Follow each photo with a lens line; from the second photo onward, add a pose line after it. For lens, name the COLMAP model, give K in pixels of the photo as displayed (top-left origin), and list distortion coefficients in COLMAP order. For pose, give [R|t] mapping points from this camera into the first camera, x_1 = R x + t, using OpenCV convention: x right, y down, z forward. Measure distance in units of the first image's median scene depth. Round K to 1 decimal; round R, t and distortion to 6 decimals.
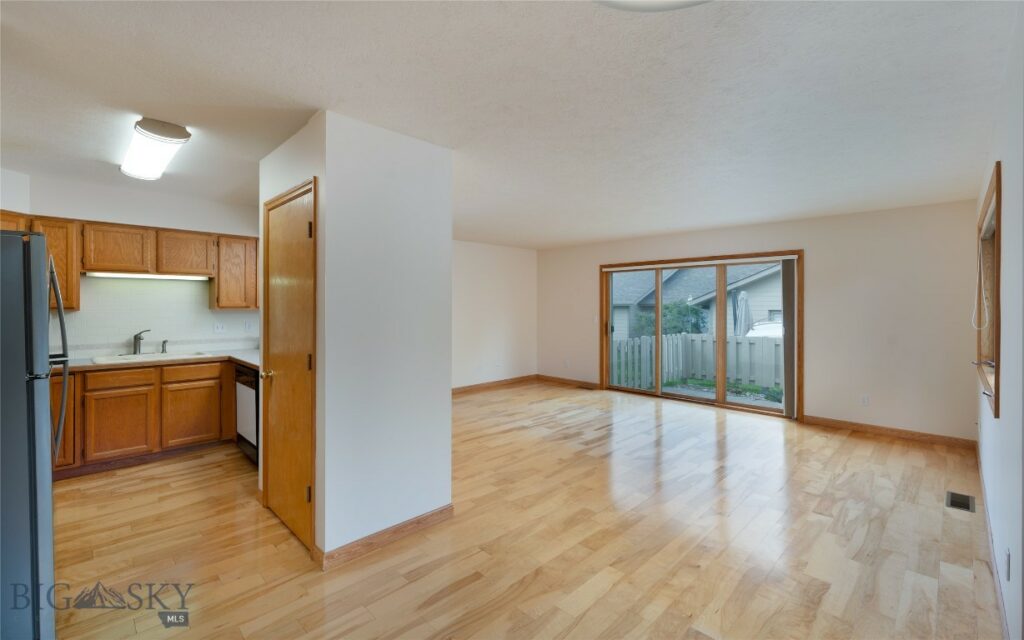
lens RADIAL K [[445.2, 0, 510.8], [0, 445.2, 300.5], [0, 0, 1]] dist [-0.005398, 0.000363]
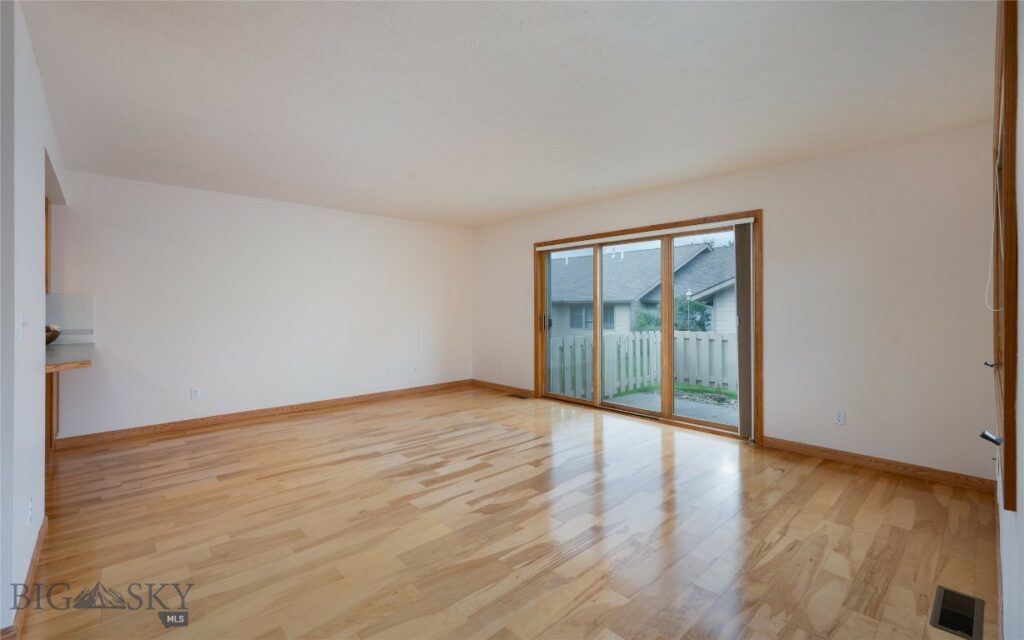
lens RADIAL K [[445.2, 0, 546.9], [0, 445.2, 300.6], [0, 0, 1]] dist [-0.005398, 0.000363]
pose [[0.999994, -0.003509, 0.000815, 0.304221], [0.003512, 0.999984, -0.004336, 0.037513], [-0.000800, 0.004339, 0.999990, 0.268854]]
